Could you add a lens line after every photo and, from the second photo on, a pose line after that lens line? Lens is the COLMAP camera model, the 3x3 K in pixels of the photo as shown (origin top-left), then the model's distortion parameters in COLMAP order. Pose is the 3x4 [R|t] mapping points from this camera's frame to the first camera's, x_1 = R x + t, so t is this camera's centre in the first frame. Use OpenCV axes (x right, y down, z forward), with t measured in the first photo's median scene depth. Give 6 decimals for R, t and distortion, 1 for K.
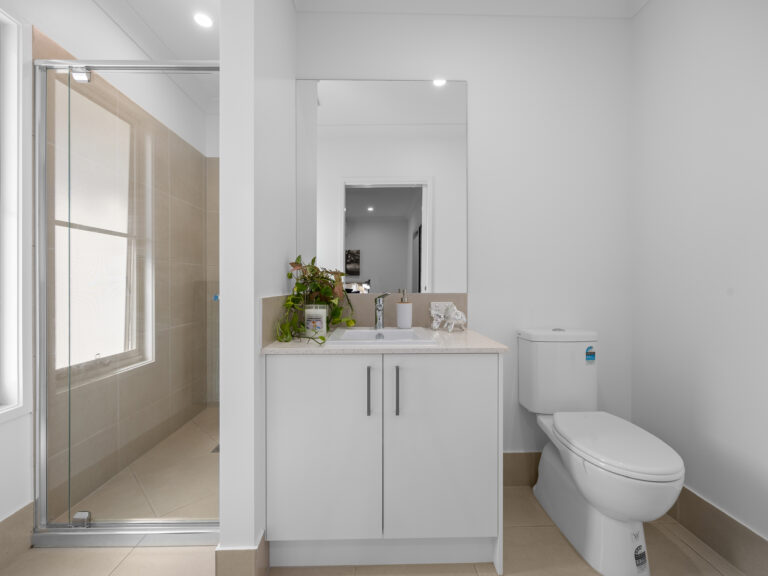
lens RADIAL K [[336.6, 0, 383.8], [0, 336.6, 286.0], [0, 0, 1]] dist [0.000472, 0.000443]
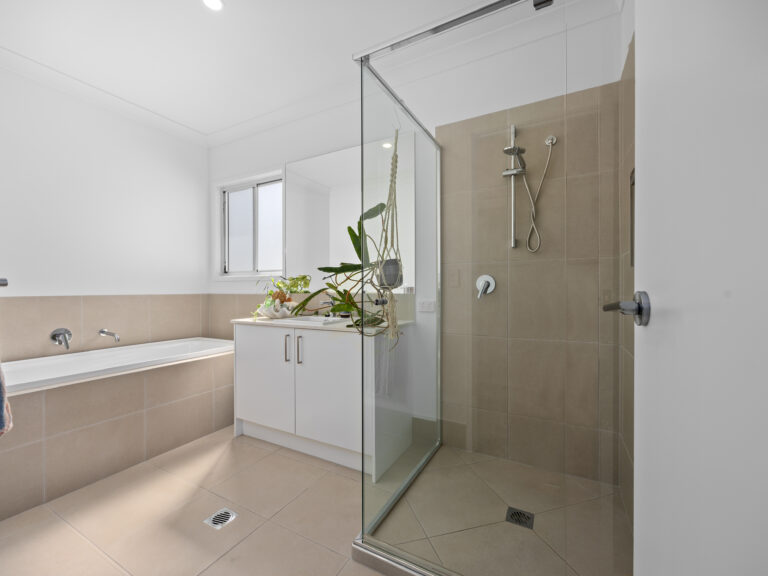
lens RADIAL K [[336.6, 0, 383.8], [0, 336.6, 286.0], [0, 0, 1]] dist [0.000472, 0.000443]
pose [[0.867649, -0.002149, -0.497173, 1.274514], [0.001614, 0.999998, -0.001505, -0.013269], [0.497175, 0.000503, 0.867650, -0.290152]]
